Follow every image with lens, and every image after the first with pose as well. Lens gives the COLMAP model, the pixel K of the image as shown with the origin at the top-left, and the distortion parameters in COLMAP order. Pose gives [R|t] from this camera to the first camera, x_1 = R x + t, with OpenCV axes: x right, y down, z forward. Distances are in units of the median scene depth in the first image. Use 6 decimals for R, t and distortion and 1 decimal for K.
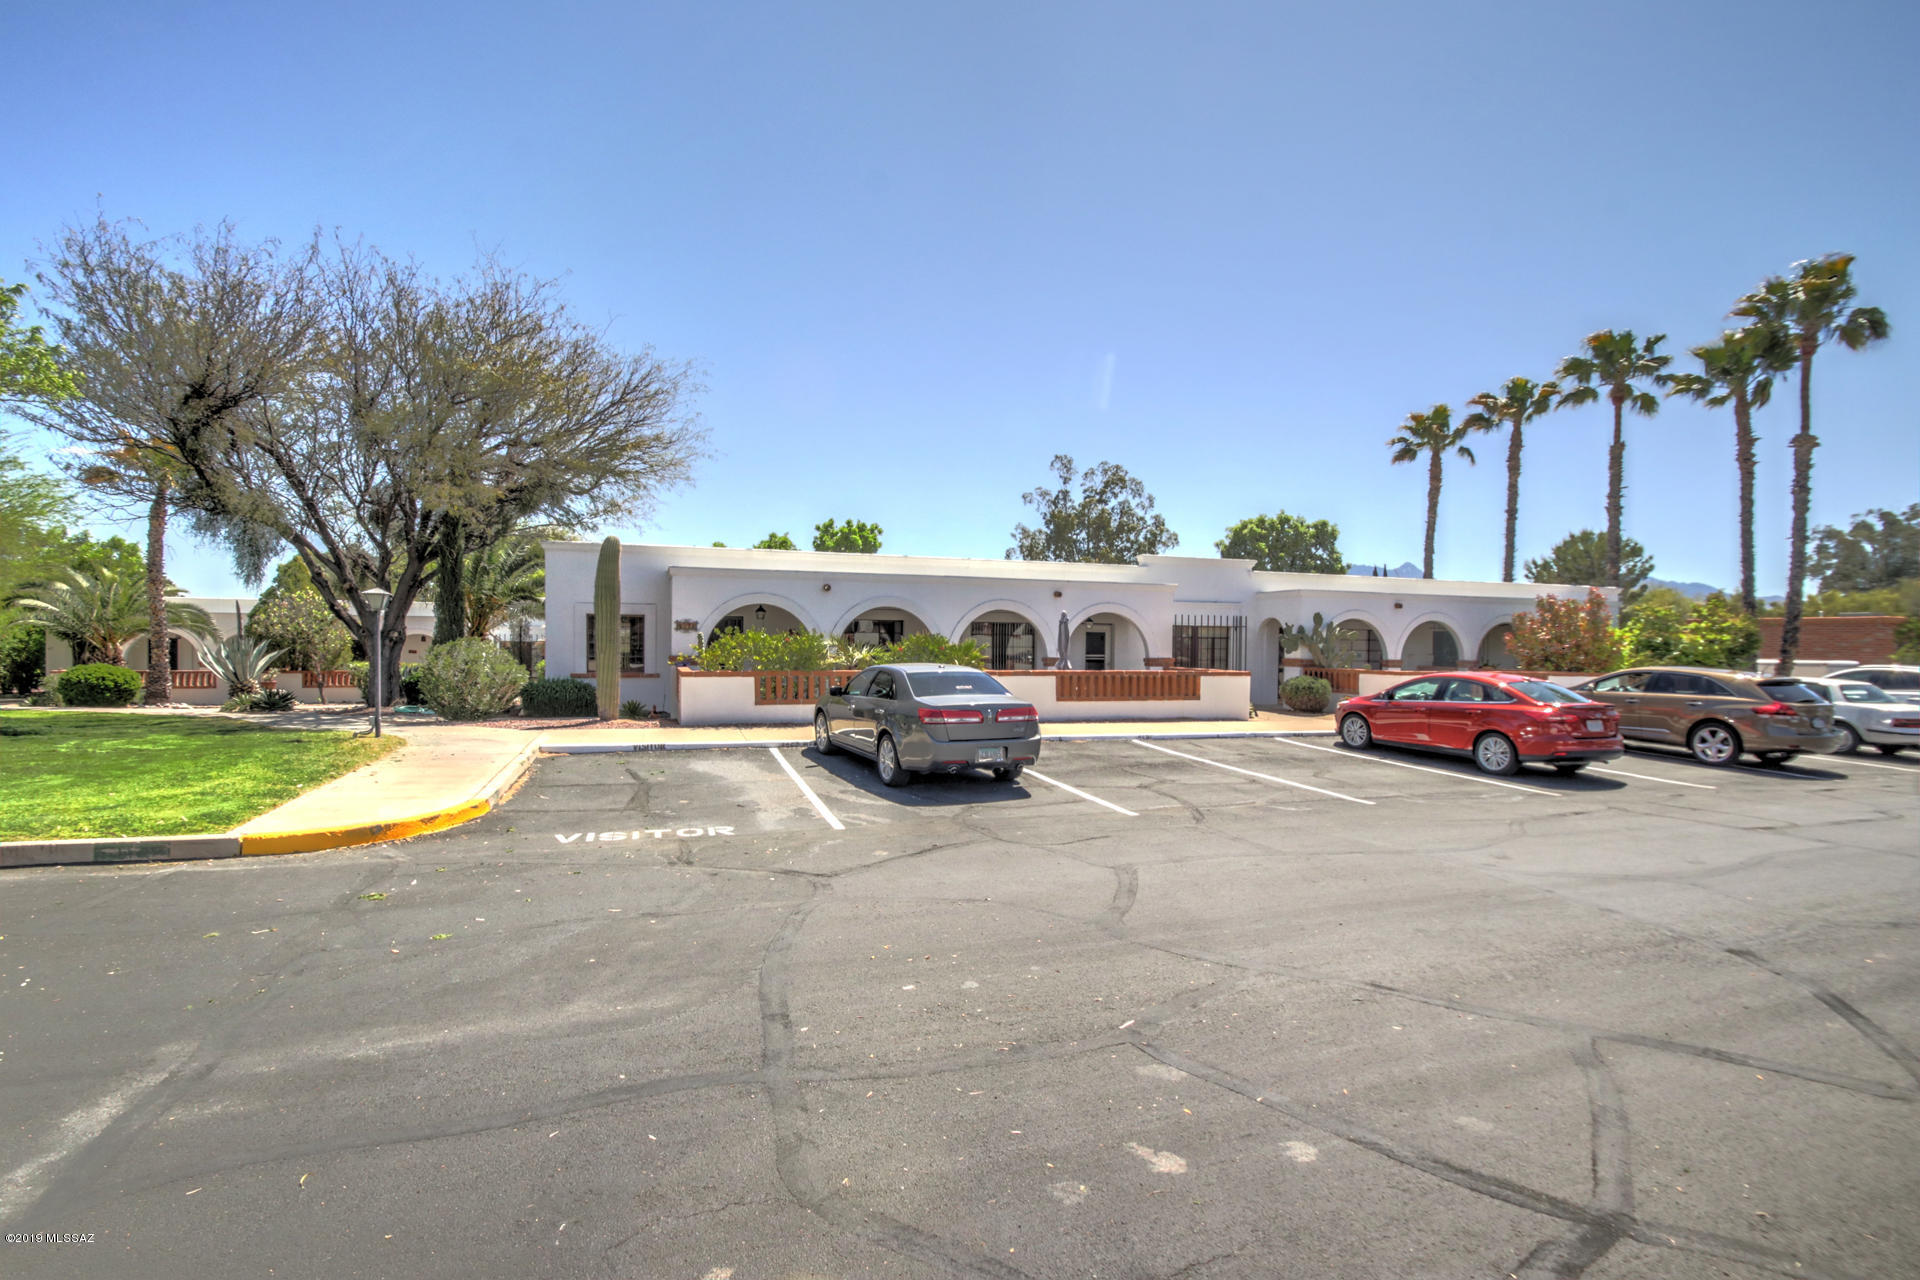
lens RADIAL K [[891.0, 0, 963.8], [0, 891.0, 642.5], [0, 0, 1]] dist [0.002530, -0.004355]
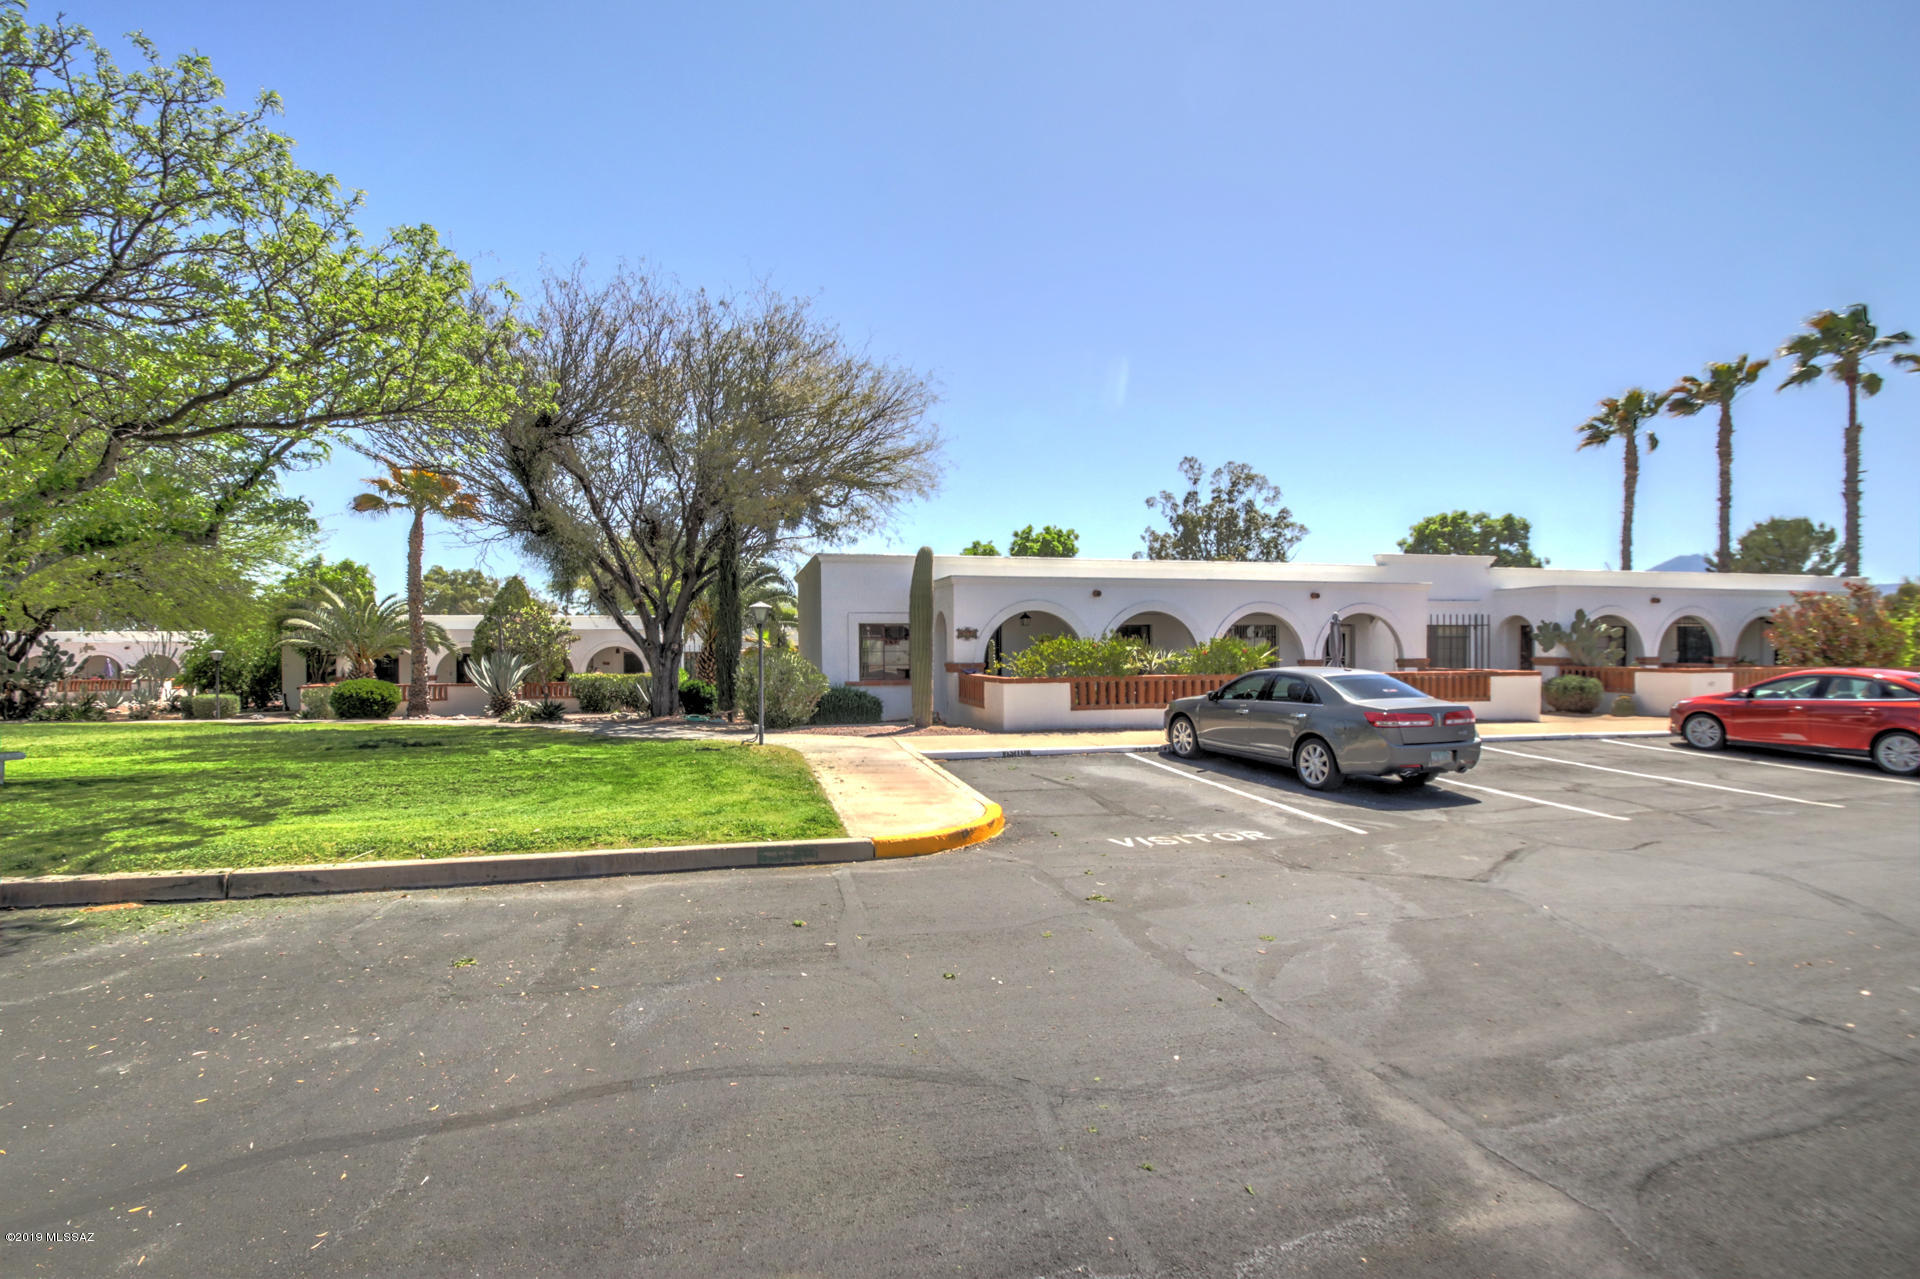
lens RADIAL K [[891.0, 0, 957.6], [0, 891.0, 635.5], [0, 0, 1]] dist [0.002530, -0.004355]
pose [[0.997029, -0.016303, -0.075277, -0.188940], [0.015309, 0.999788, -0.013762, -0.001921], [0.075486, 0.012569, 0.997068, -0.011305]]
